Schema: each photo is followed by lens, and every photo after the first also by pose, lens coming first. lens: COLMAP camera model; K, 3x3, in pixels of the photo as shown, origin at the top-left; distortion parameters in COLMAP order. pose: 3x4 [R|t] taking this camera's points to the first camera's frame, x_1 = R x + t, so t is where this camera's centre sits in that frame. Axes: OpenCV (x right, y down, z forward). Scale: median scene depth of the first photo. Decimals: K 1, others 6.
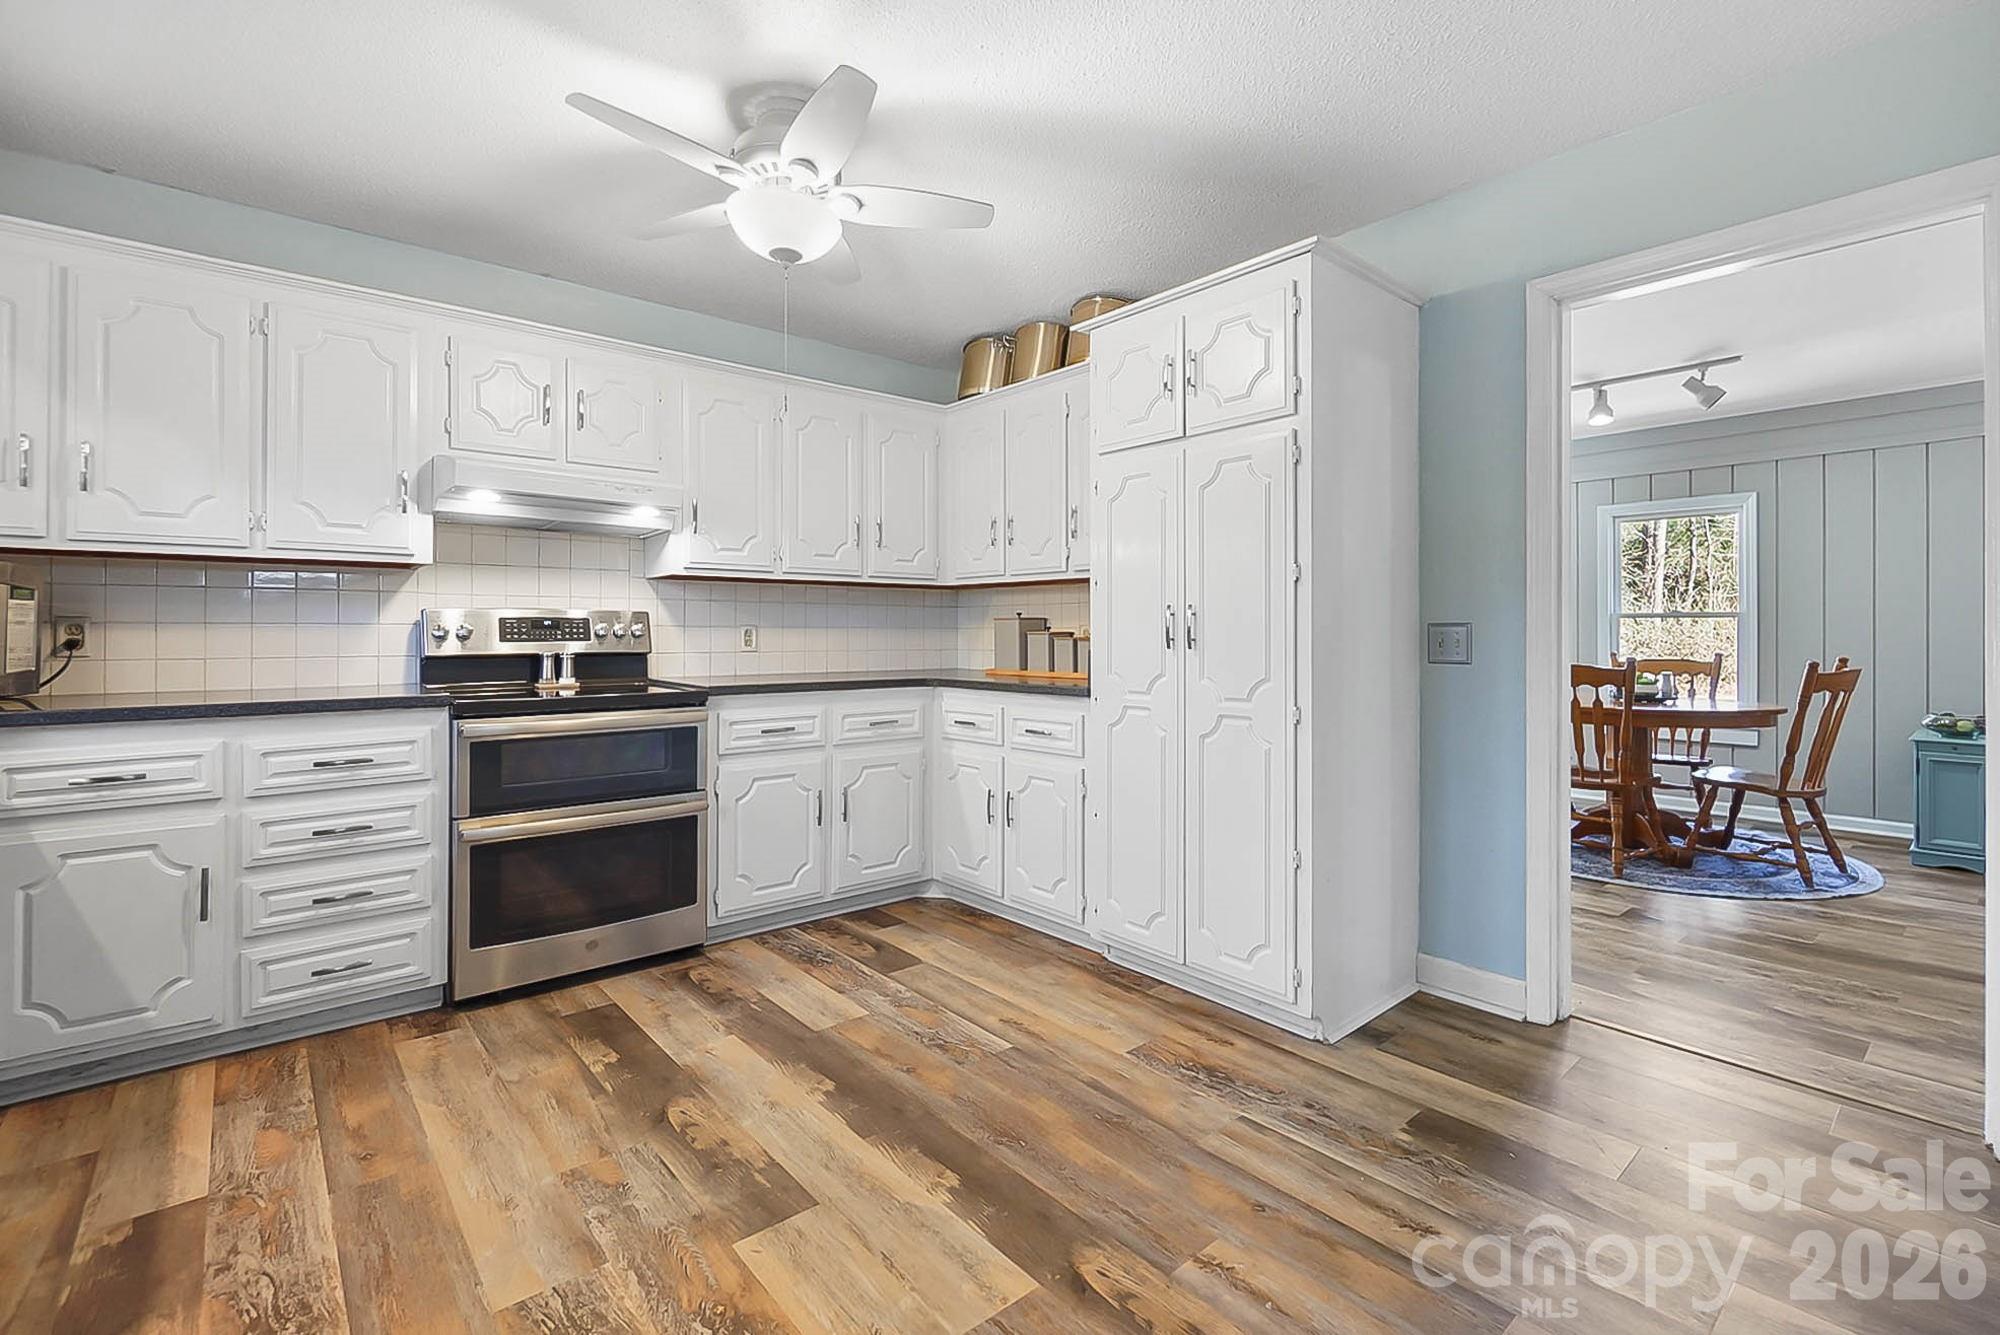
lens RADIAL K [[883.8, 0, 956.5], [0, 883.8, 632.2], [0, 0, 1]] dist [-0.000662, -0.000447]
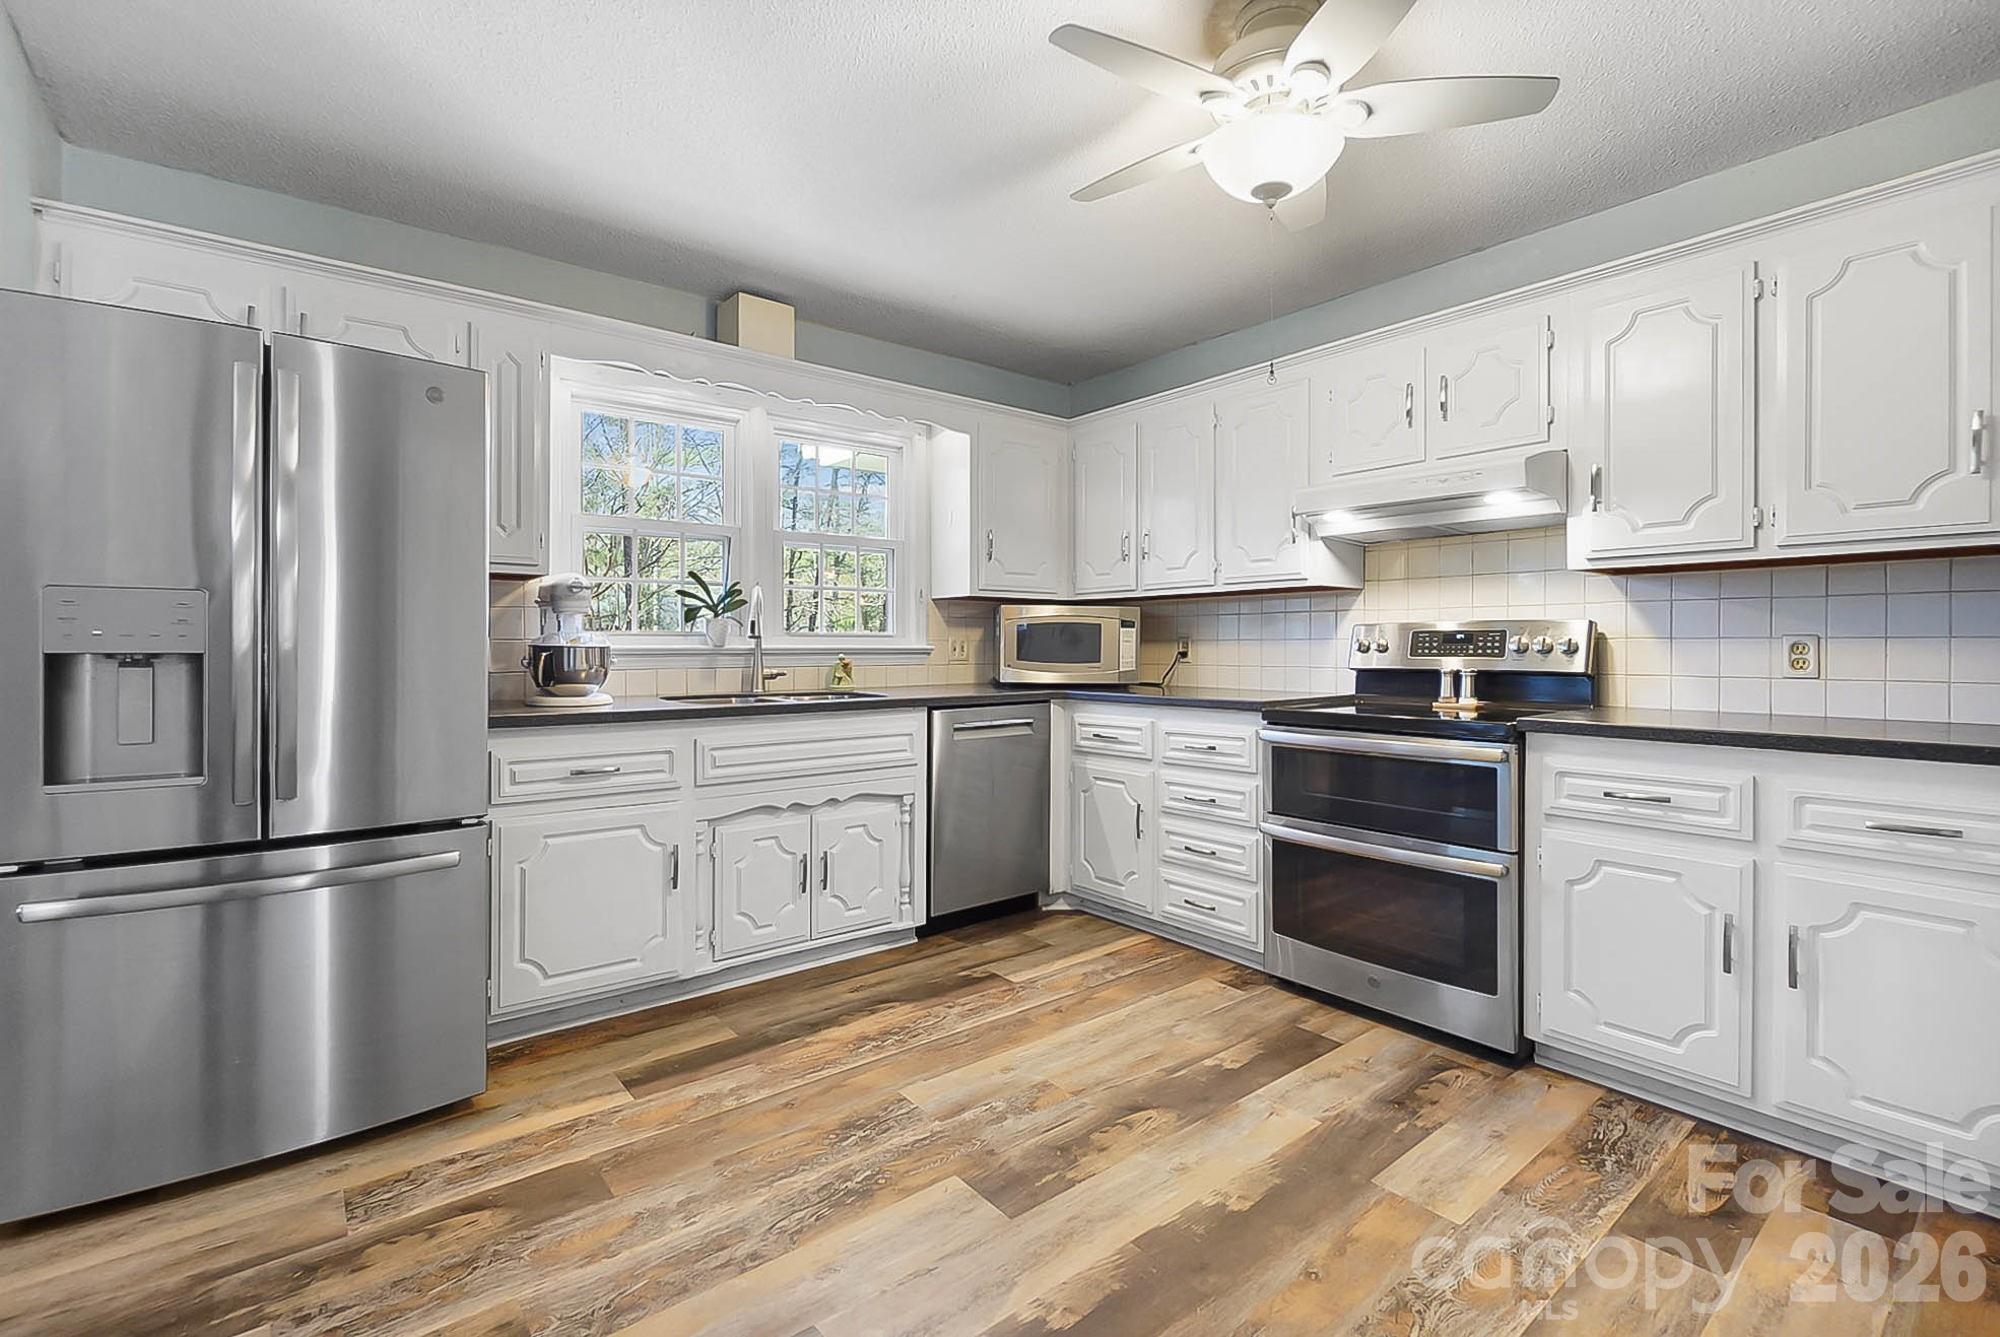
lens RADIAL K [[877.6, 0, 997.6], [0, 877.6, 649.8], [0, 0, 1]] dist [0.001271, -0.000085]
pose [[0.001556, 0.003778, -0.999992, 0.545950], [0.000769, 0.999993, 0.003779, -0.000584], [0.999998, -0.000775, 0.001553, 0.642539]]
